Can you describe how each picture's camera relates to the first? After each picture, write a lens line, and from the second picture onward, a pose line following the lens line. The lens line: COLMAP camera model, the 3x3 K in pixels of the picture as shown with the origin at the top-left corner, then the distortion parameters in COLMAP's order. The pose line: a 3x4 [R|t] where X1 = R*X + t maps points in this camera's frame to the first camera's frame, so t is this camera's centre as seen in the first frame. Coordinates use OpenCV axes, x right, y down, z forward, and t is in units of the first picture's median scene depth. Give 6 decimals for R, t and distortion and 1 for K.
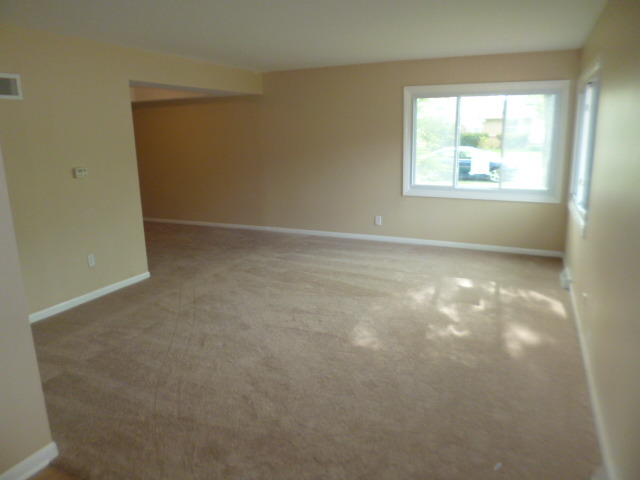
lens RADIAL K [[470.4, 0, 320.0], [0, 470.4, 240.0], [0, 0, 1]] dist [-0.002153, -0.001283]
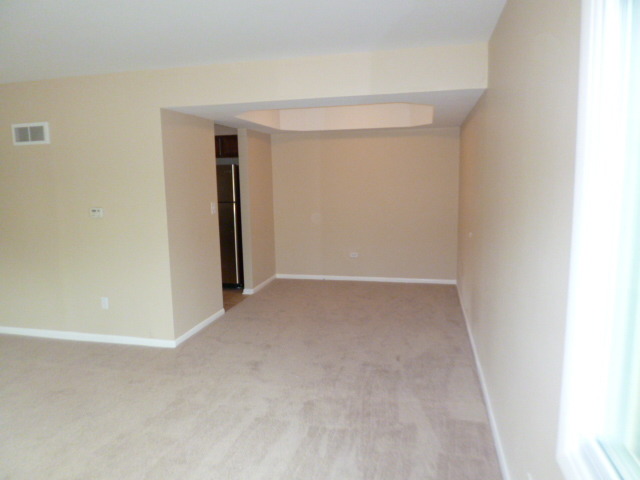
lens RADIAL K [[470.4, 0, 320.0], [0, 470.4, 240.0], [0, 0, 1]] dist [-0.002153, -0.001283]
pose [[0.173130, 0.143632, -0.974370, 0.535050], [-0.210989, 0.971751, 0.105756, -0.291661], [0.962034, 0.187272, 0.198544, 1.273291]]
